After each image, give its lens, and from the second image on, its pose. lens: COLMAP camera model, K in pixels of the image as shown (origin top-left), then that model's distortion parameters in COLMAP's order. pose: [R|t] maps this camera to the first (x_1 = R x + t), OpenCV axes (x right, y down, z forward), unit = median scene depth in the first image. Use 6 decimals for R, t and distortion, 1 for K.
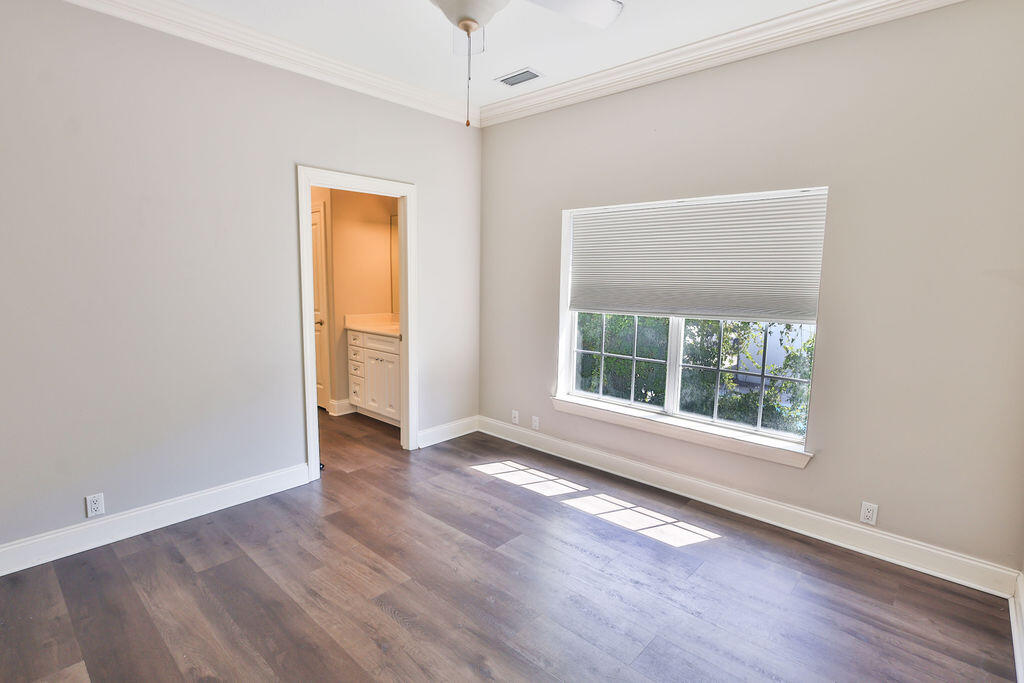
lens RADIAL K [[502.0, 0, 512.4], [0, 502.0, 346.1], [0, 0, 1]] dist [0.003931, 0.001171]
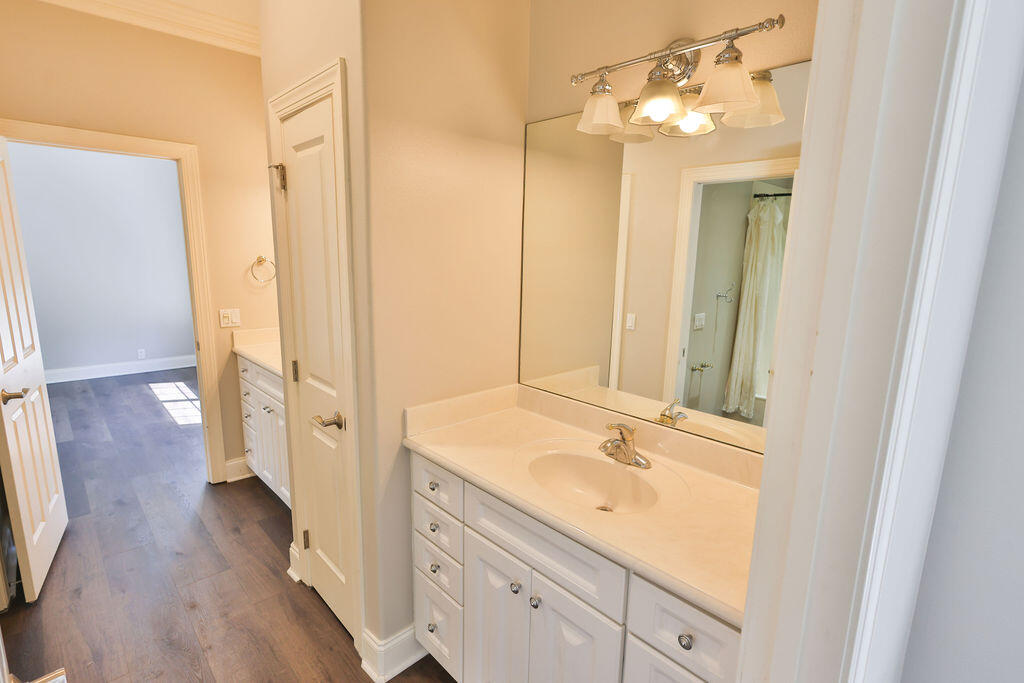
lens RADIAL K [[502.0, 0, 512.4], [0, 502.0, 346.1], [0, 0, 1]] dist [0.003931, 0.001171]
pose [[0.996916, 0.015900, -0.076849, -0.233999], [-0.012376, 0.998859, 0.046115, -0.121674], [0.077495, -0.045022, 0.995976, 0.664216]]
